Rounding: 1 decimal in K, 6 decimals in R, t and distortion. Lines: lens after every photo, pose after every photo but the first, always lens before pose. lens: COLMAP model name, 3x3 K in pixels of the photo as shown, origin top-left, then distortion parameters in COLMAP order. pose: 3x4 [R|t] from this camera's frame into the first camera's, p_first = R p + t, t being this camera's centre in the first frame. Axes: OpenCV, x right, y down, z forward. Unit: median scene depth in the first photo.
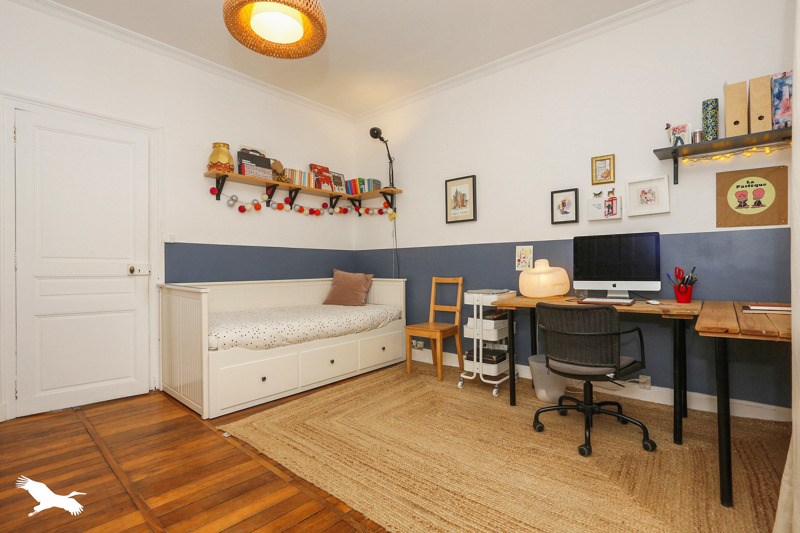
lens RADIAL K [[387.5, 0, 400.2], [0, 387.5, 258.9], [0, 0, 1]] dist [-0.044092, 0.000461]
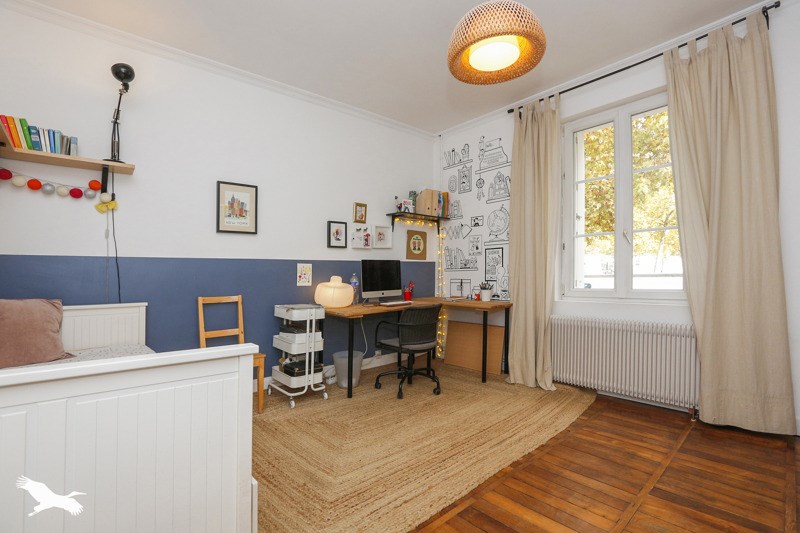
lens RADIAL K [[362.3, 0, 400.0], [0, 362.3, 266.5], [0, 0, 1]] dist [-0.050757, 0.000137]
pose [[0.127782, 0.024421, 0.991502, -0.746741], [-0.011342, 0.999667, -0.023161, -0.004461], [-0.991737, -0.008286, 0.128017, 0.642462]]
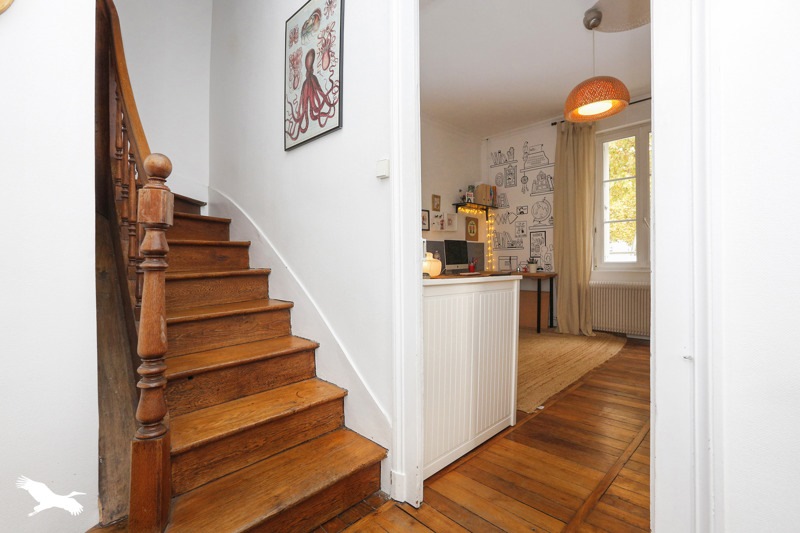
lens RADIAL K [[371.5, 0, 409.7], [0, 371.5, 254.0], [0, 0, 1]] dist [-0.000394, 0.000024]
pose [[0.037528, 0.023996, 0.999007, -1.148139], [-0.008221, 0.999685, -0.023703, 0.045142], [-0.999262, -0.007323, 0.037713, 1.005391]]
